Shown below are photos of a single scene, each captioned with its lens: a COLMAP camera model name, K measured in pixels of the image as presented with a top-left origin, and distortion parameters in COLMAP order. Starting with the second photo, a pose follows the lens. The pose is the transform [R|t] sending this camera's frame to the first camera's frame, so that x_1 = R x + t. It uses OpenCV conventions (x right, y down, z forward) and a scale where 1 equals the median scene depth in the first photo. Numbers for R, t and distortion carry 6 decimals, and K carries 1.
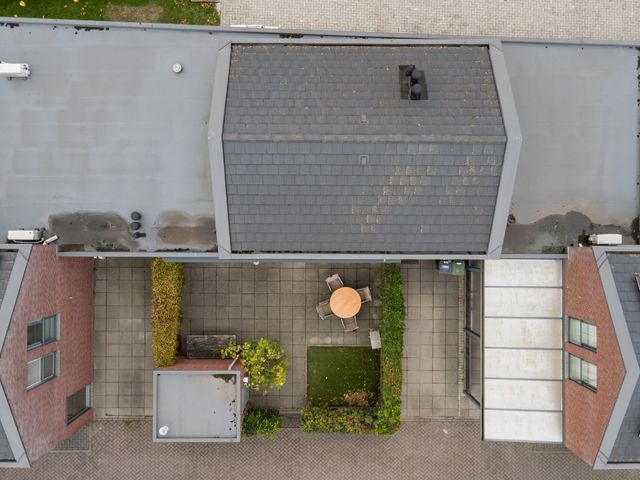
lens RADIAL K [[590.1, 0, 320.0], [0, 590.1, 240.0], [0, 0, 1]] dist [0.012888, 0.002501]
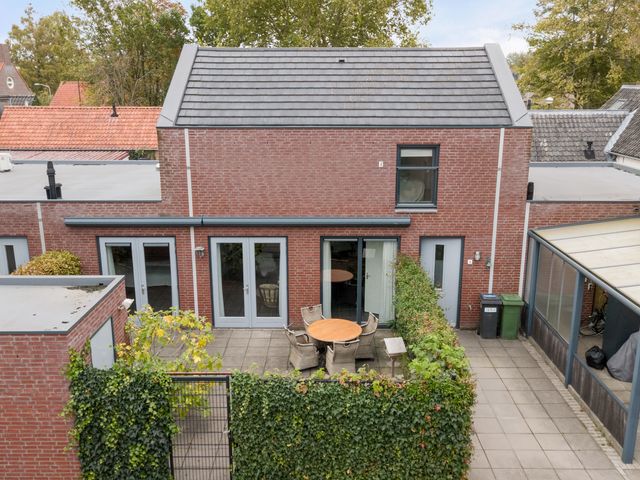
lens RADIAL K [[590.1, 0, 320.0], [0, 590.1, 240.0], [0, 0, 1]] dist [0.012888, 0.002501]
pose [[0.999970, -0.005365, -0.005612, 0.031303], [-0.004022, 0.260312, -0.965516, 0.621025], [0.006641, 0.965510, 0.260283, 0.738901]]
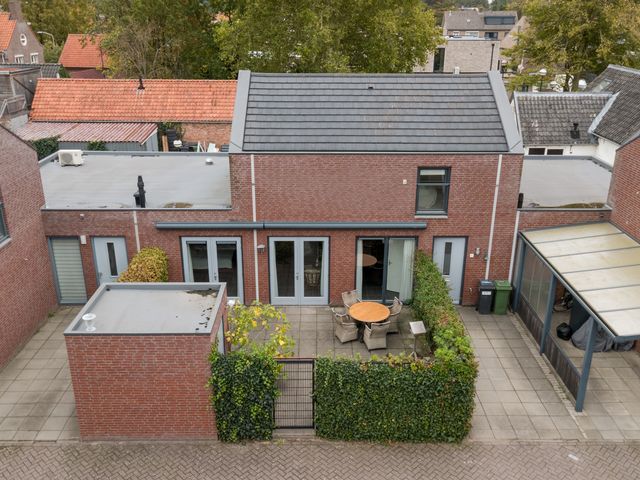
lens RADIAL K [[590.1, 0, 320.0], [0, 590.1, 240.0], [0, 0, 1]] dist [0.012888, 0.002501]
pose [[0.999936, -0.005691, 0.009771, -0.026652], [0.011179, 0.367615, -0.929911, 0.757390], [0.001700, 0.929961, 0.367655, 0.611587]]
